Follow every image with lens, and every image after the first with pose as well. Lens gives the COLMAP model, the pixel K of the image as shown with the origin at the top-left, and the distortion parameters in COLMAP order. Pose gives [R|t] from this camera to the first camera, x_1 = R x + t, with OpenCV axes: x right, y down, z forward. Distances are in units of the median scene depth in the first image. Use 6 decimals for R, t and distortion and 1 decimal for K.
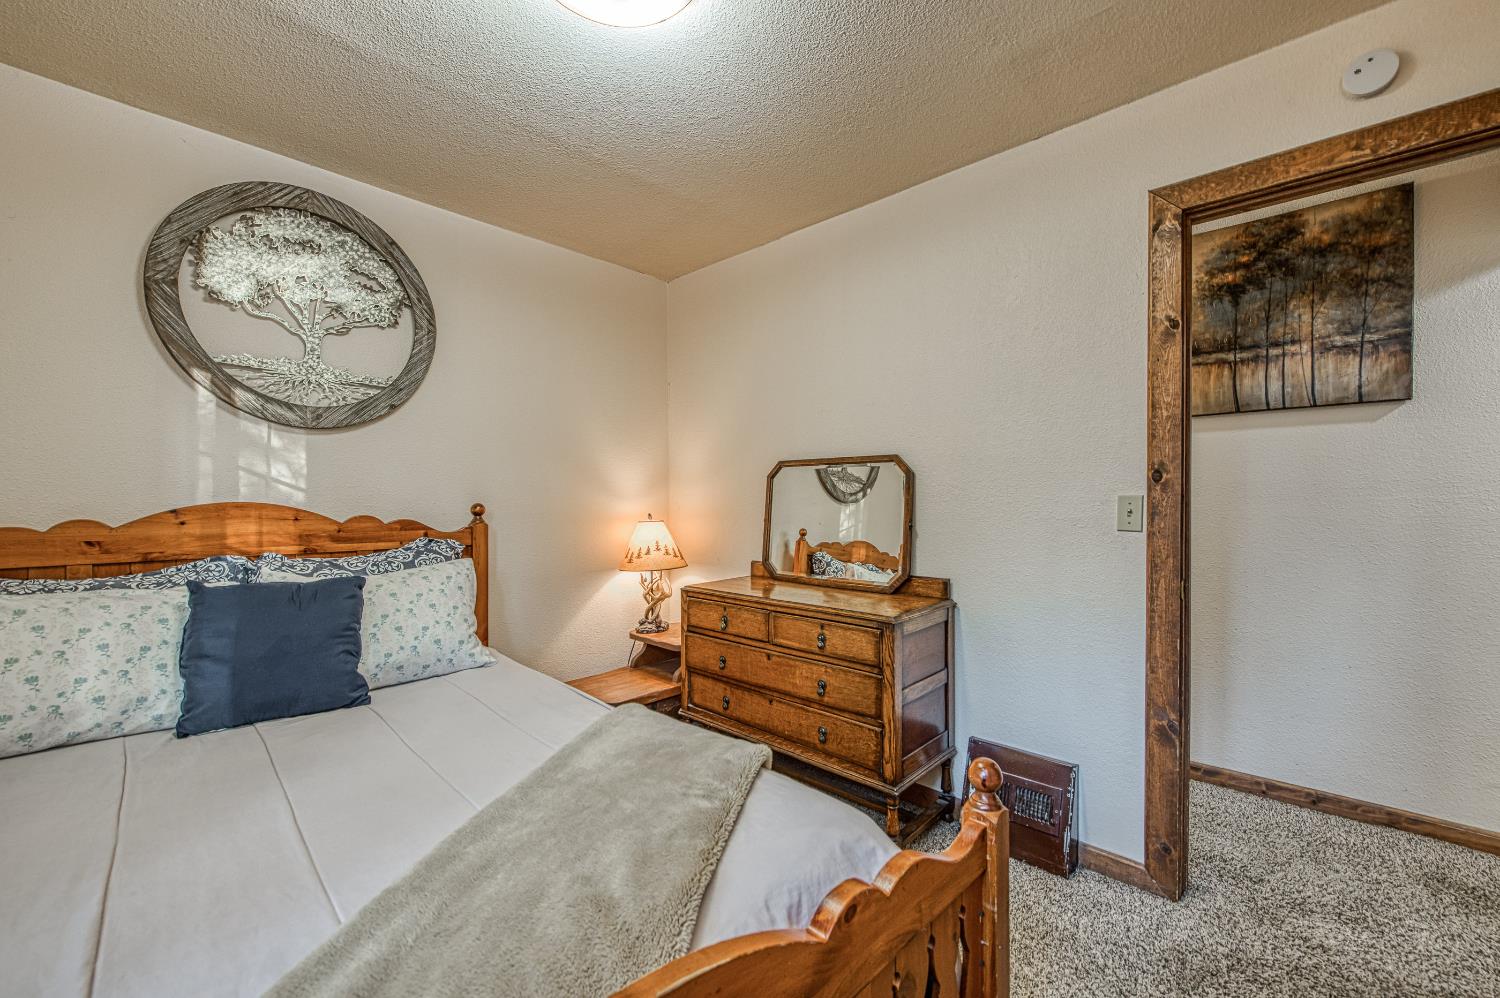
lens RADIAL K [[584.7, 0, 760.4], [0, 584.7, 504.2], [0, 0, 1]] dist [-0.000915, -0.000151]
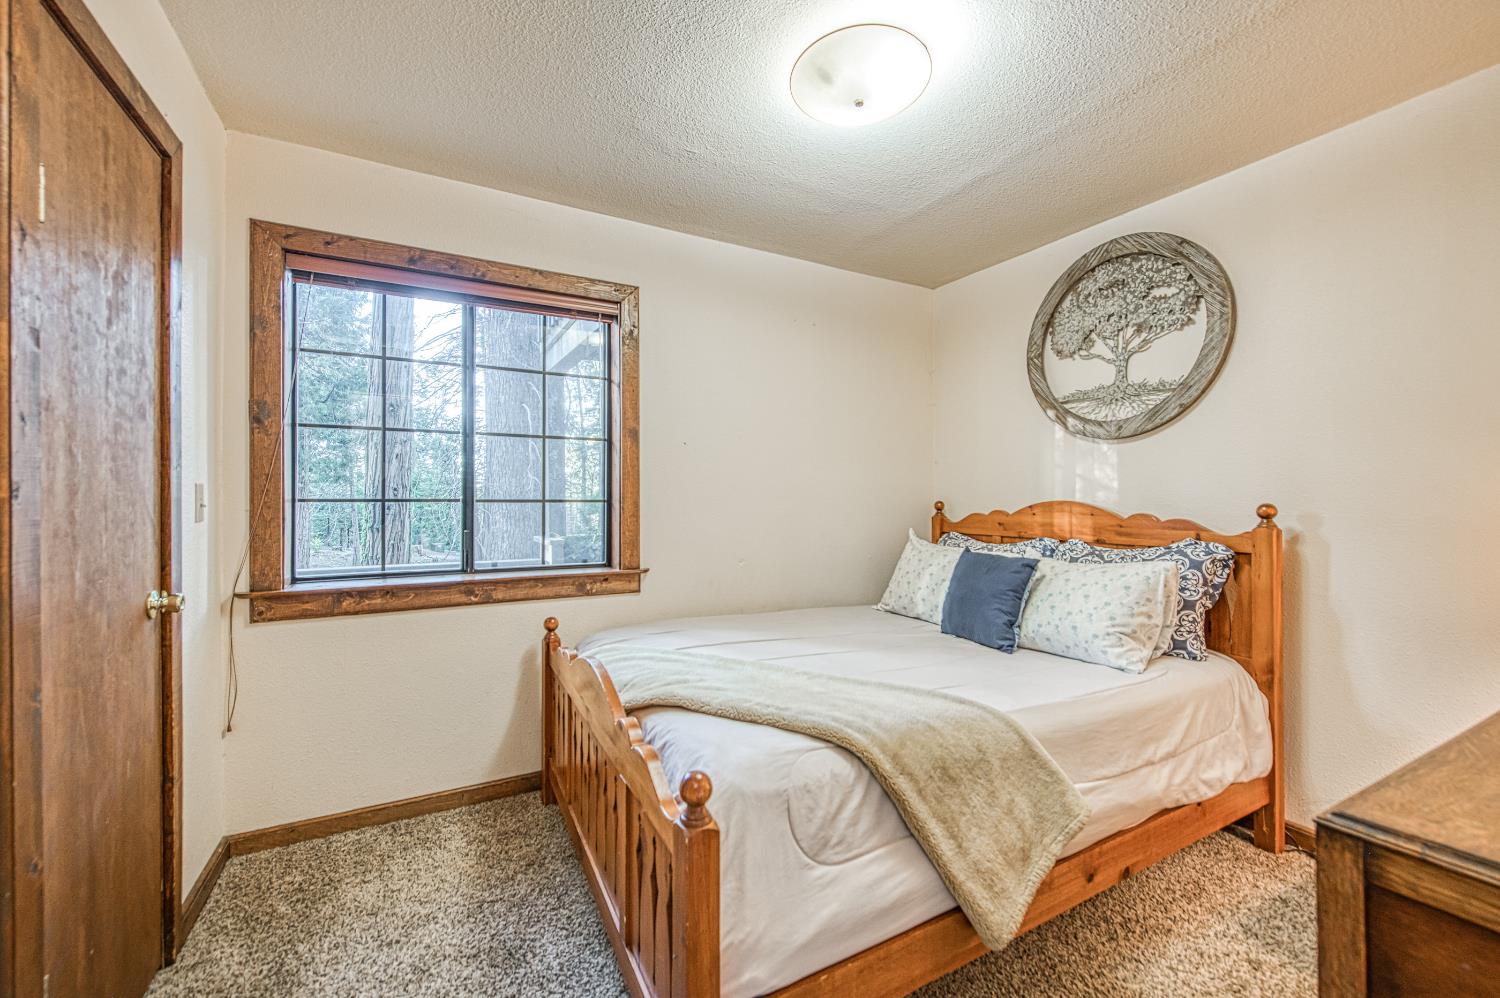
lens RADIAL K [[604.0, 0, 750.0], [0, 604.0, 499.0], [0, 0, 1]] dist [-0.001344, -0.000119]
pose [[-0.297619, 0.000200, -0.954685, 0.674060], [-0.009826, 0.999946, 0.003273, -0.004488], [0.954634, 0.010355, -0.297601, 0.711011]]
